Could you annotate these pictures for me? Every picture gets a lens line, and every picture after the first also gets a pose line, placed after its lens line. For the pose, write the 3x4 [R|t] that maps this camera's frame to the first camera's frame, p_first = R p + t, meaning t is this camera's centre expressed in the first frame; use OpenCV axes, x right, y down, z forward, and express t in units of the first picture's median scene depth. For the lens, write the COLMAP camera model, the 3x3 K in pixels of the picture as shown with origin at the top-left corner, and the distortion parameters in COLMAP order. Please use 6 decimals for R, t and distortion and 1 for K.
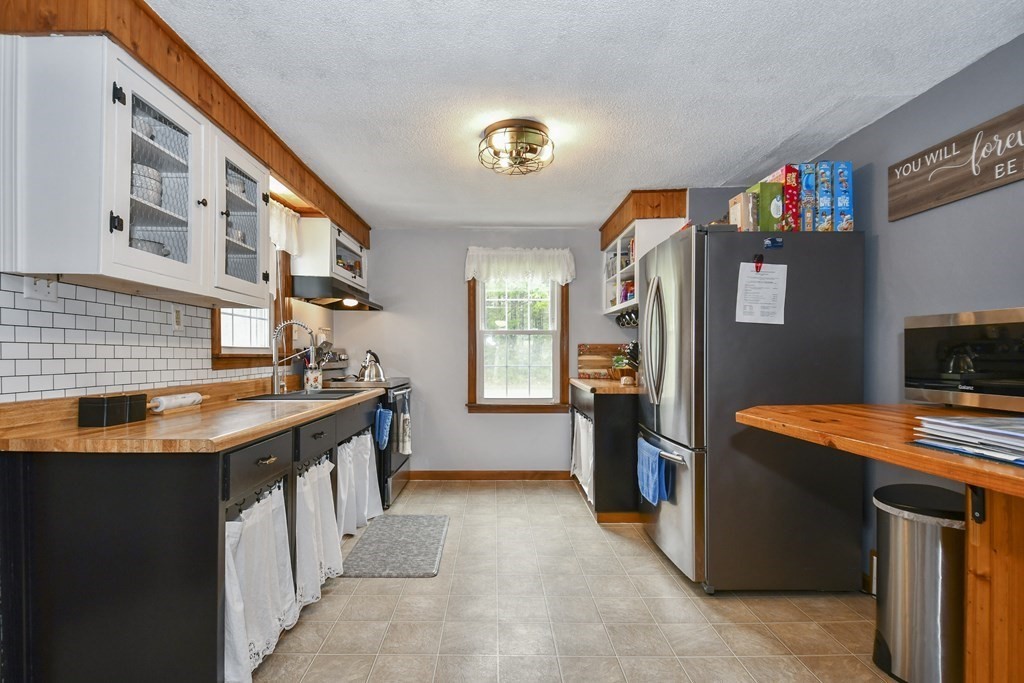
lens RADIAL K [[487.4, 0, 505.4], [0, 487.4, 357.3], [0, 0, 1]] dist [0.036748, -0.032470]
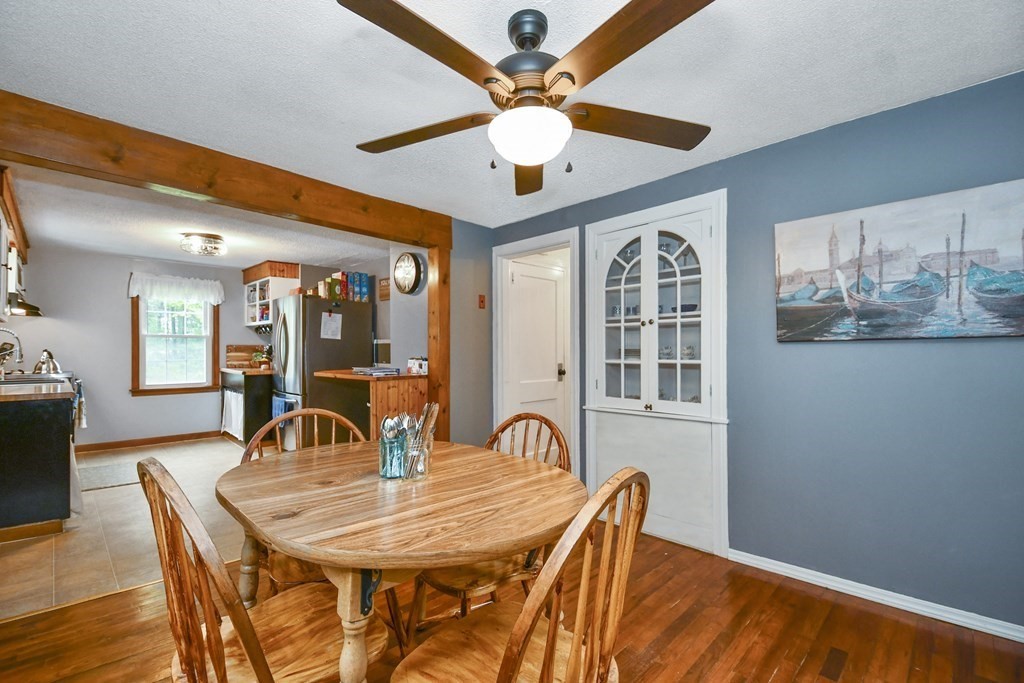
lens RADIAL K [[447.8, 0, 502.2], [0, 447.8, 350.5], [0, 0, 1]] dist [0.036086, -0.026560]
pose [[0.726214, -0.001934, 0.687466, -0.221986], [0.005238, 0.999983, -0.002721, -0.002479], [-0.687449, 0.005577, 0.726211, -0.684890]]
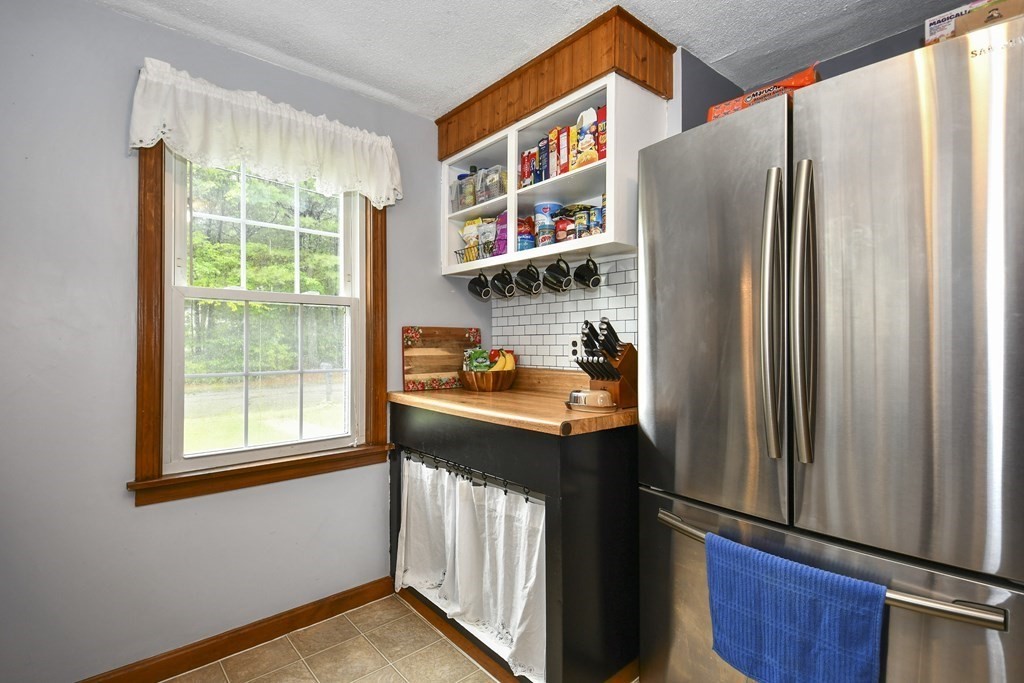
lens RADIAL K [[480.7, 0, 512.2], [0, 480.7, 337.8], [0, 0, 1]] dist [0.034194, -0.031136]
pose [[0.768511, 0.005955, 0.639809, -0.107245], [0.005516, 0.999858, -0.015931, -0.006941], [-0.639813, 0.015772, 0.768369, 0.617173]]
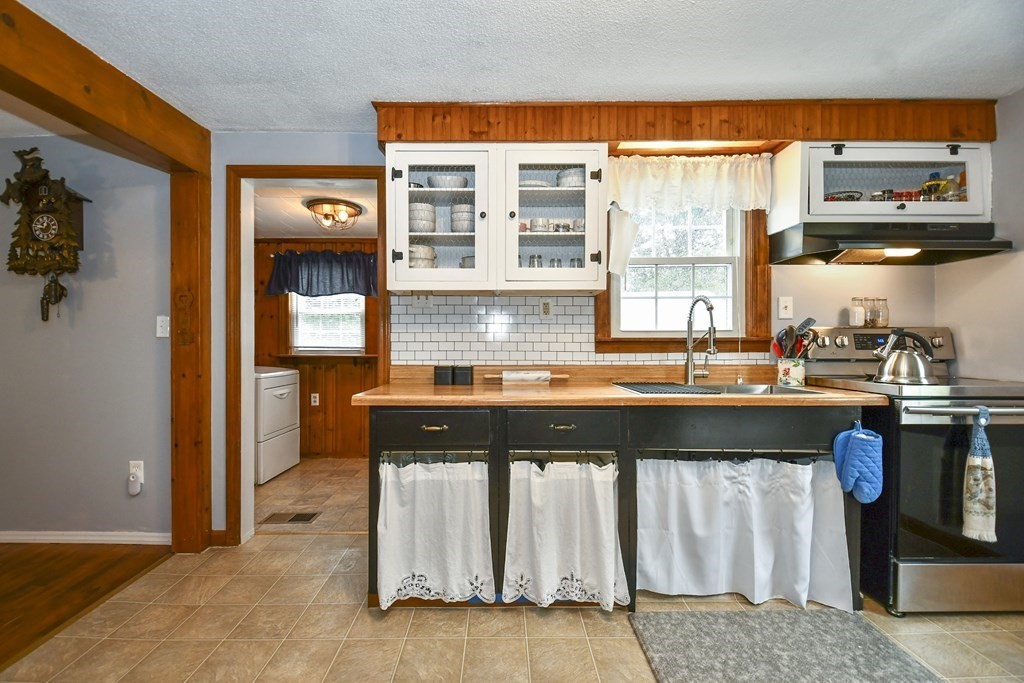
lens RADIAL K [[447.8, 0, 502.2], [0, 447.8, 350.5], [0, 0, 1]] dist [0.036086, -0.026560]
pose [[-0.021771, 0.007235, -0.999737, 0.260834], [-0.003811, 0.999966, 0.007319, 0.009116], [0.999756, 0.003969, -0.021743, 0.543656]]
